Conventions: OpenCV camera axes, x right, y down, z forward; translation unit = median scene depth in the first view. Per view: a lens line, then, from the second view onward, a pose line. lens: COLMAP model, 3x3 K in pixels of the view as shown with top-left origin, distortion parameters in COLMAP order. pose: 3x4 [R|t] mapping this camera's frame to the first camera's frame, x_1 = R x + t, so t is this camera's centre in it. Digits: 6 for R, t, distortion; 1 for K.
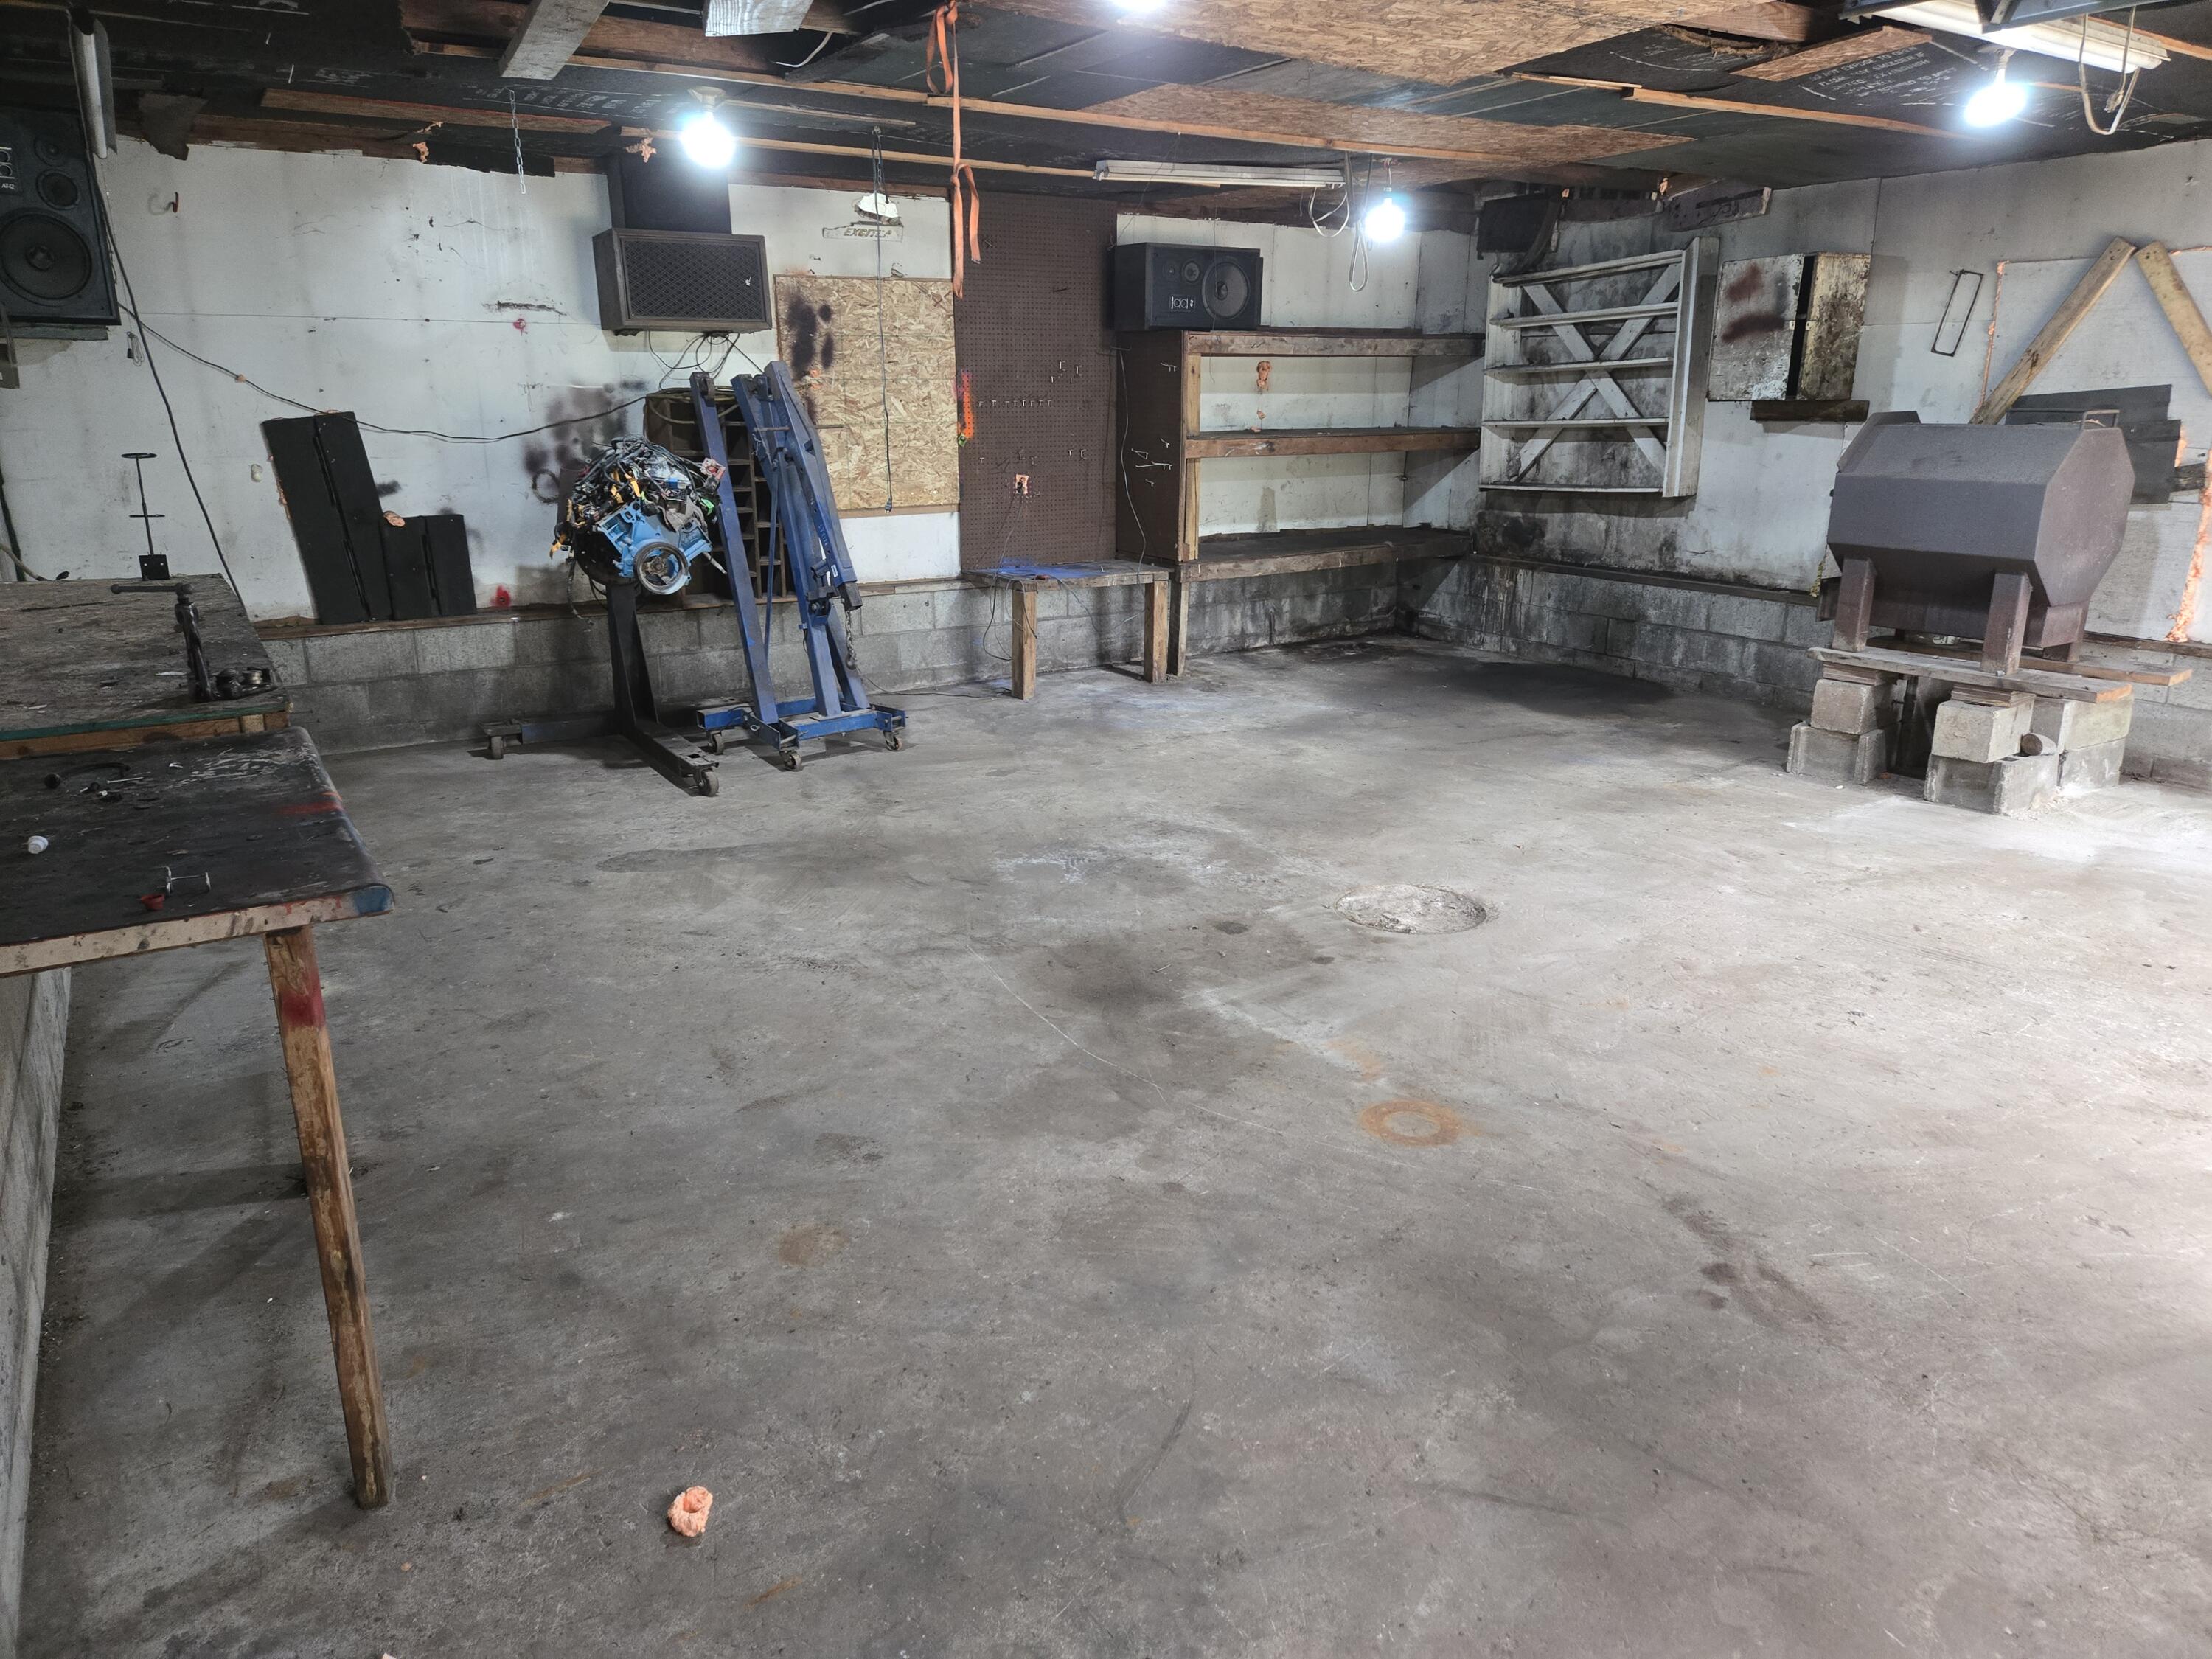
lens RADIAL K [[1464.7, 0, 1100.4], [0, 1464.7, 816.0], [0, 0, 1]] dist [0.080110, -0.063019]
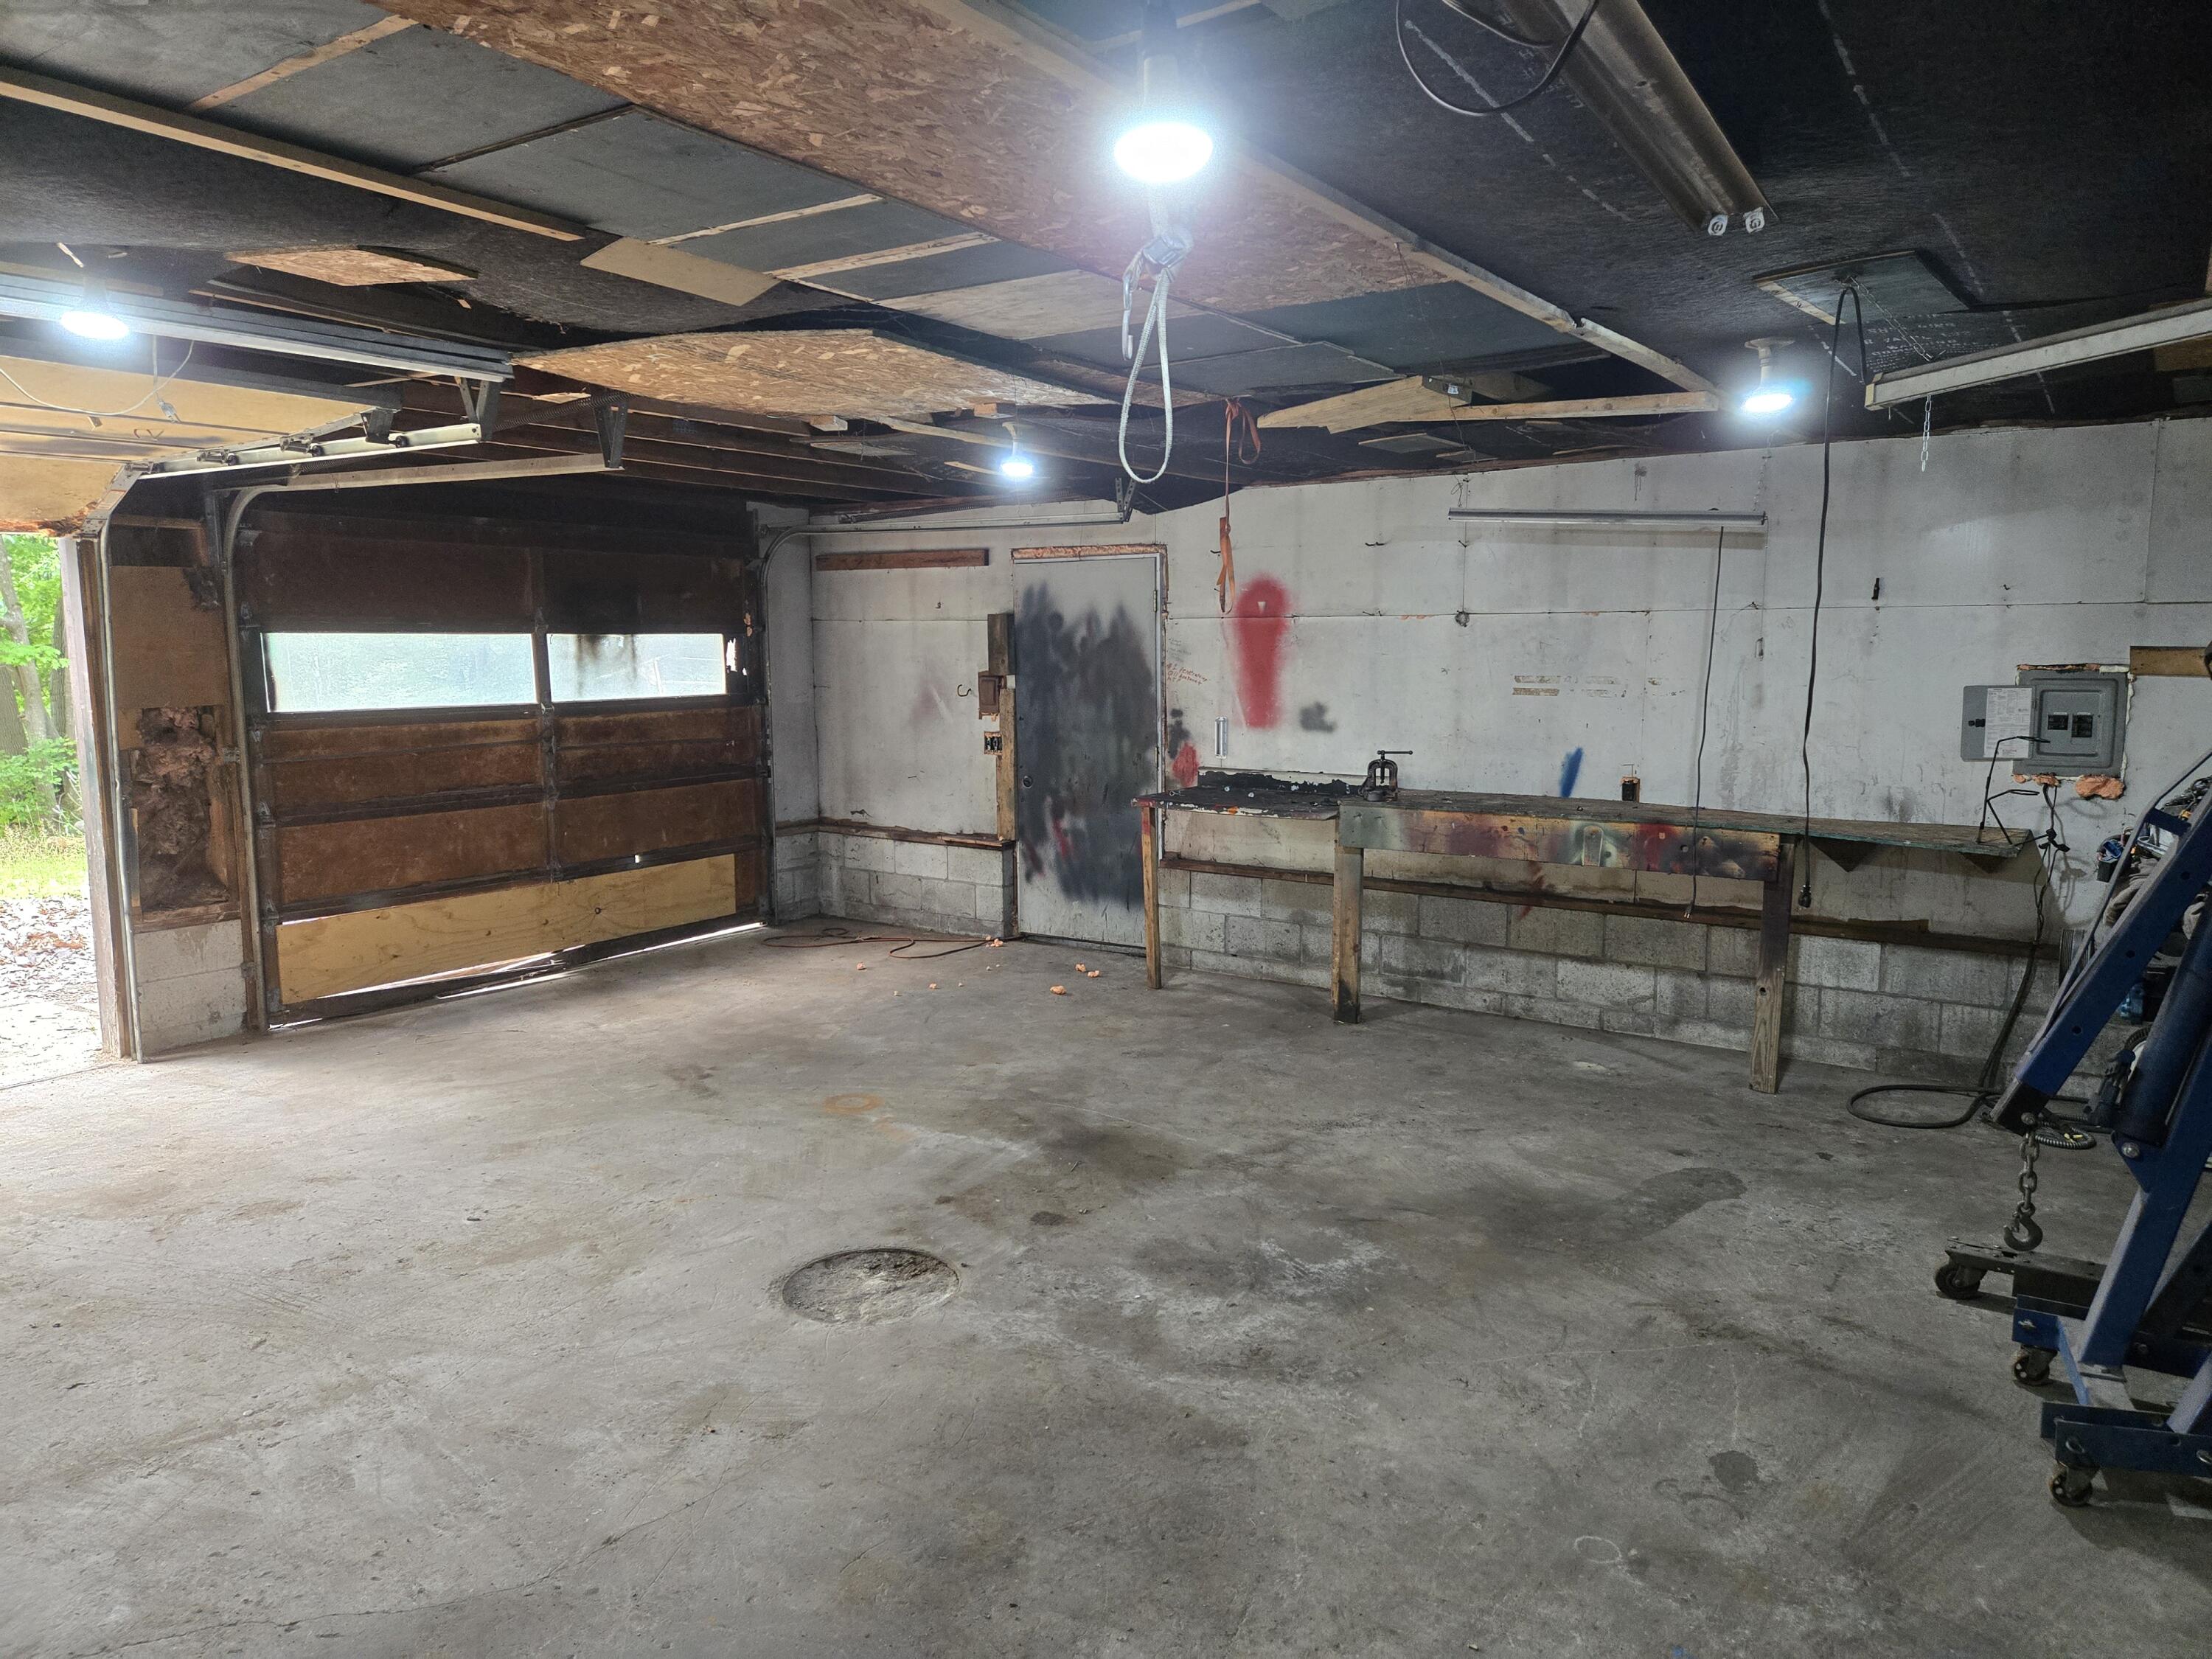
lens RADIAL K [[1469.1, 0, 1106.0], [0, 1469.1, 829.5], [0, 0, 1]] dist [0.079785, -0.067813]
pose [[-0.919777, 0.054111, -0.388693, 0.369446], [-0.108395, 0.916890, 0.384141, -0.474974], [0.377174, 0.395456, -0.837469, 1.519444]]
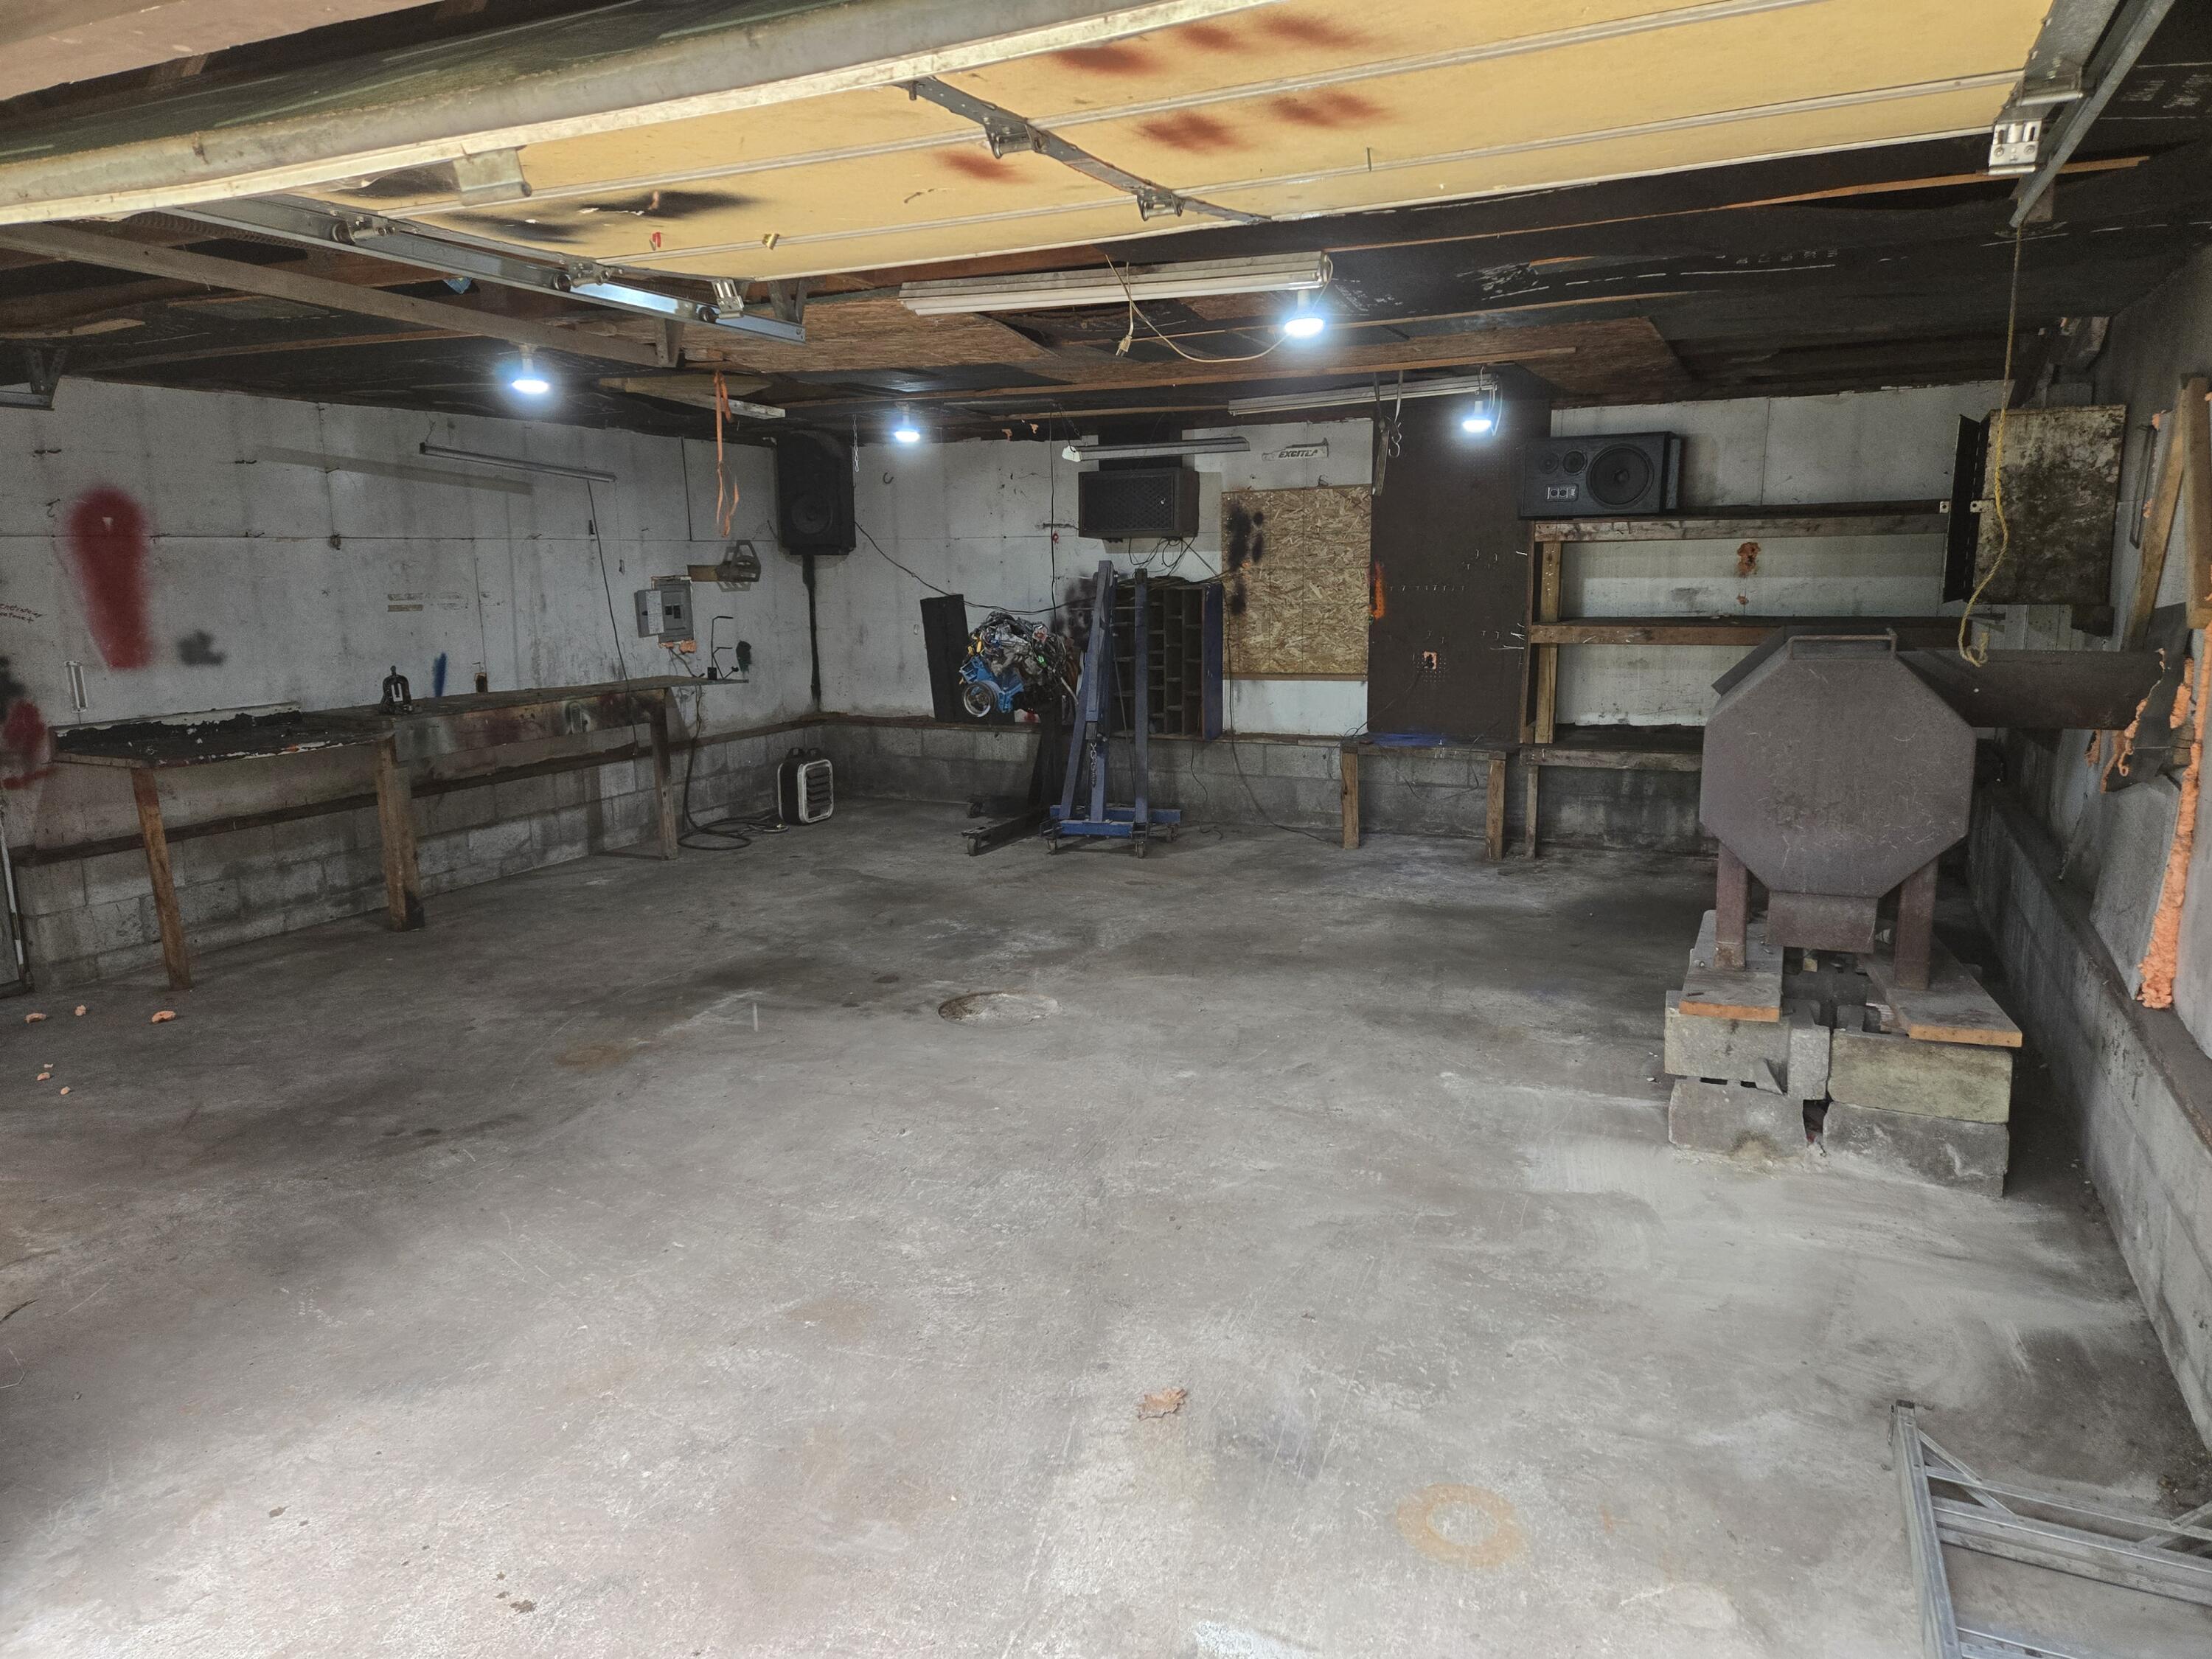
lens RADIAL K [[1469.1, 0, 1106.0], [0, 1469.1, 829.5], [0, 0, 1]] dist [0.079785, -0.067813]
pose [[0.540232, 0.148179, -0.828367, 1.134851], [-0.225777, 0.973806, 0.026951, -0.122119], [0.810663, 0.172466, 0.559537, 0.336217]]
